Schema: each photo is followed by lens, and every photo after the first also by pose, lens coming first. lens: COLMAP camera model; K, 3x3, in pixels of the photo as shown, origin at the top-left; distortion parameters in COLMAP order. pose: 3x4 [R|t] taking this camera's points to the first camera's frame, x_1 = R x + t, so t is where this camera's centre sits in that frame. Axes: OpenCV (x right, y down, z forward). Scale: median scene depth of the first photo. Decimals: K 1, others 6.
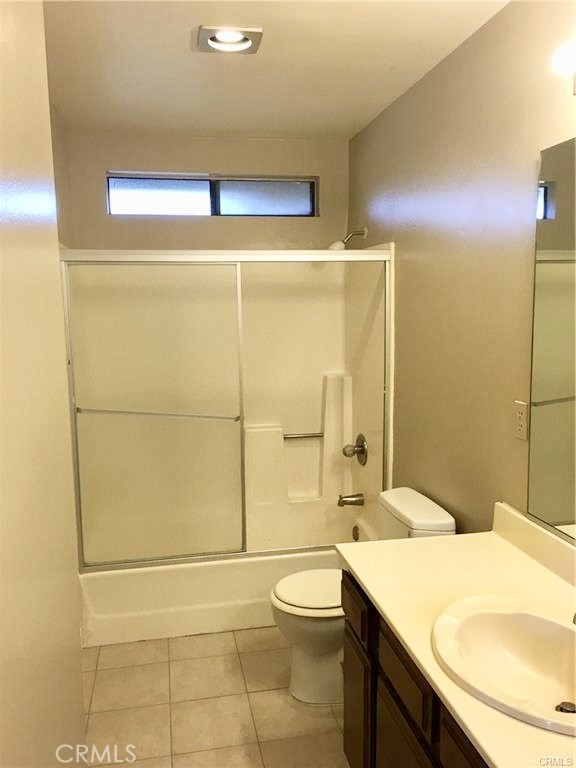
lens RADIAL K [[645.9, 0, 286.3], [0, 645.9, 386.8], [0, 0, 1]] dist [0.035406, -0.036174]
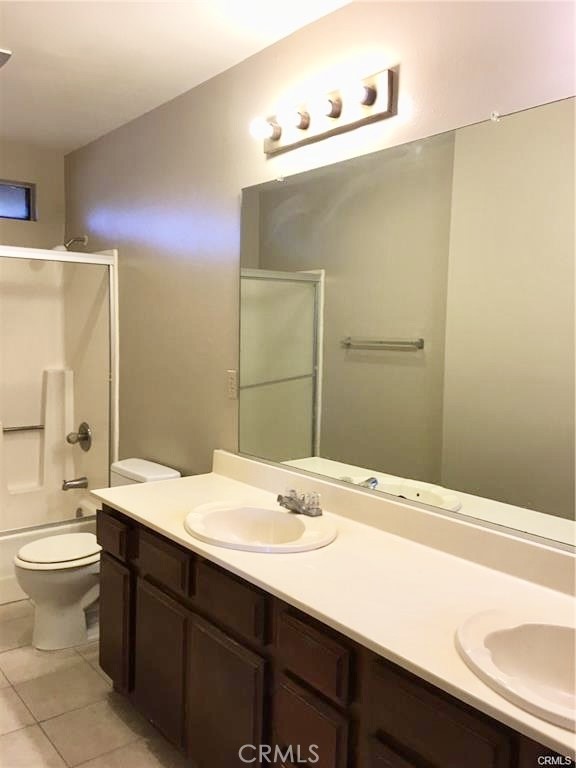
lens RADIAL K [[645.9, 0, 290.7], [0, 645.9, 383.5], [0, 0, 1]] dist [0.035406, -0.036174]
pose [[0.883378, -0.004005, 0.468644, -0.088614], [0.024543, 0.998987, -0.037726, 0.057544], [-0.468018, 0.044828, 0.882581, -0.133149]]
